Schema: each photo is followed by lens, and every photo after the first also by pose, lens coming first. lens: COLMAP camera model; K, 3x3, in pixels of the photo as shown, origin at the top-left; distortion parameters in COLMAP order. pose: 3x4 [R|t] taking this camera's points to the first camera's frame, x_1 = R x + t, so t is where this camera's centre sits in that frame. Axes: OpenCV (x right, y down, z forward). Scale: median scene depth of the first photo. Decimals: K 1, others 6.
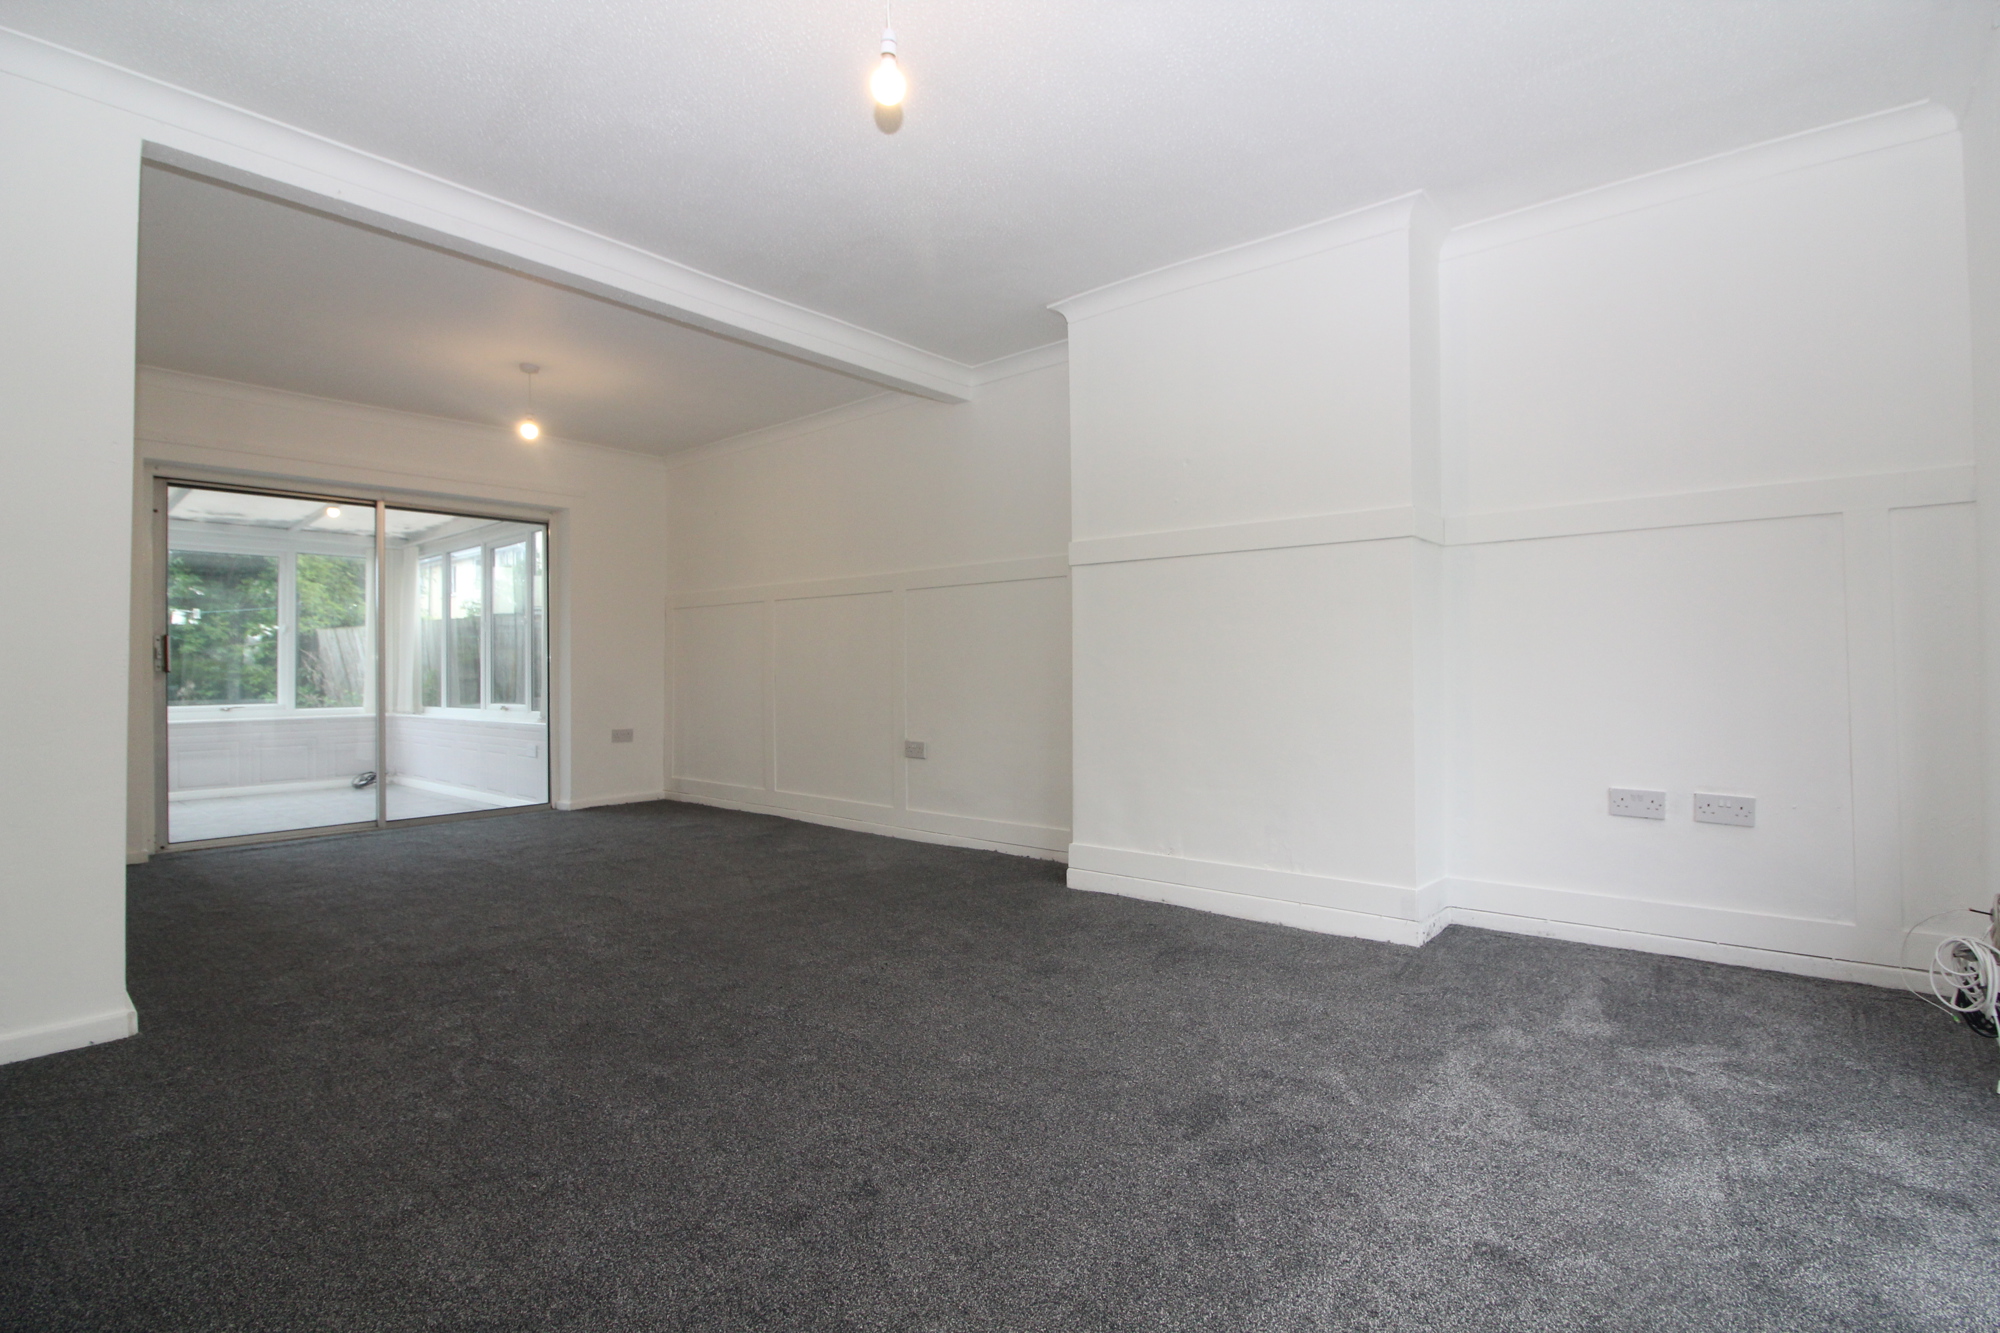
lens RADIAL K [[939.8, 0, 1000.0], [0, 939.8, 666.5], [0, 0, 1]] dist [-0.000210, -0.006631]
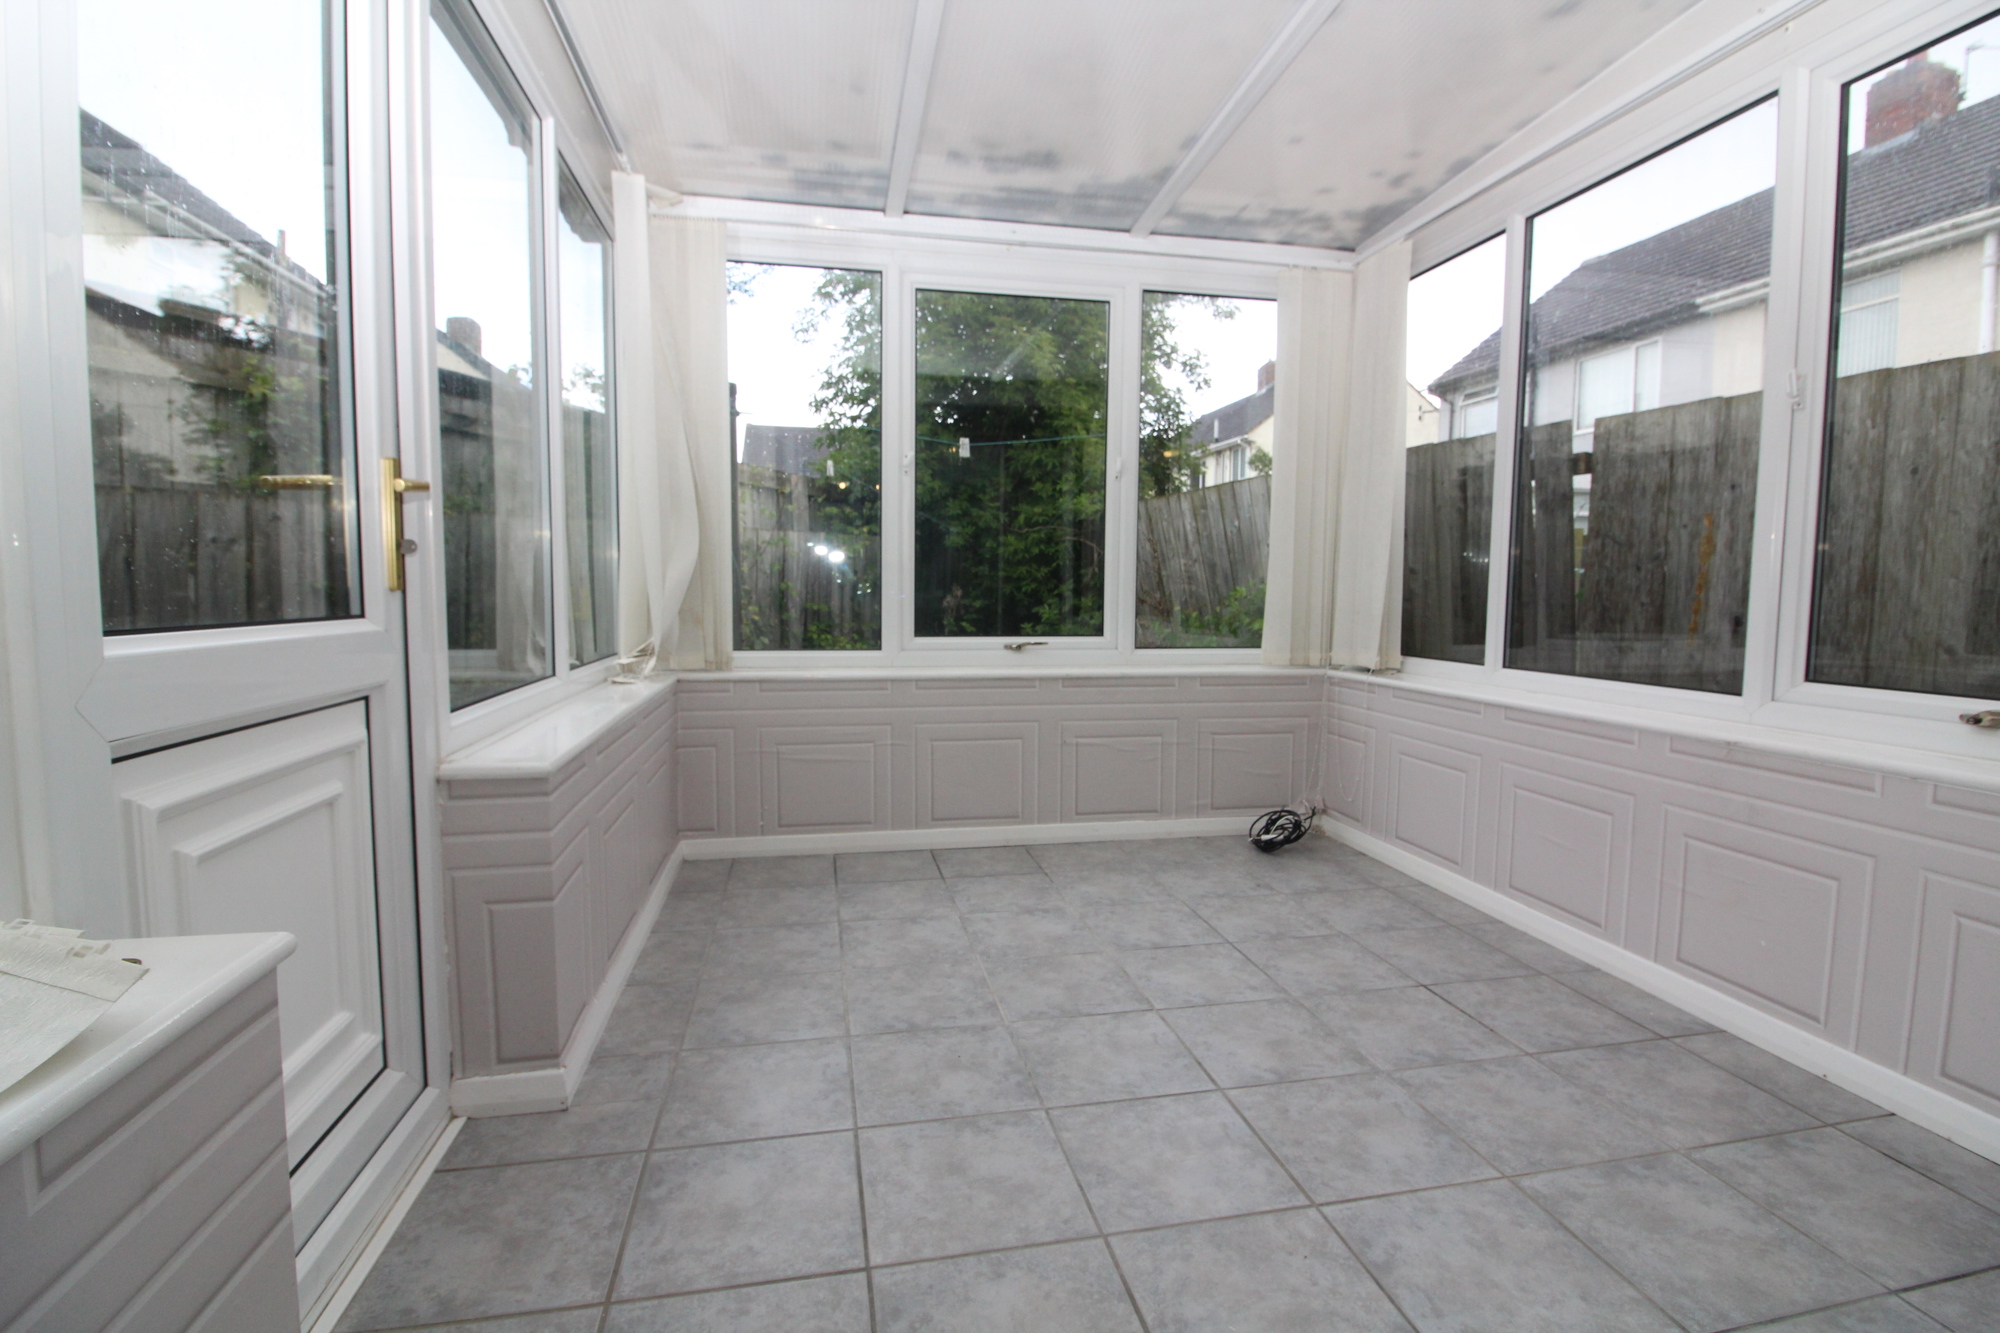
lens RADIAL K [[939.8, 0, 1000.0], [0, 939.8, 666.5], [0, 0, 1]] dist [-0.000210, -0.006631]
pose [[0.784547, 0.068198, -0.616307, -0.519415], [-0.013182, 0.995543, 0.093383, 0.012224], [0.619929, -0.065139, 0.781950, 0.602417]]
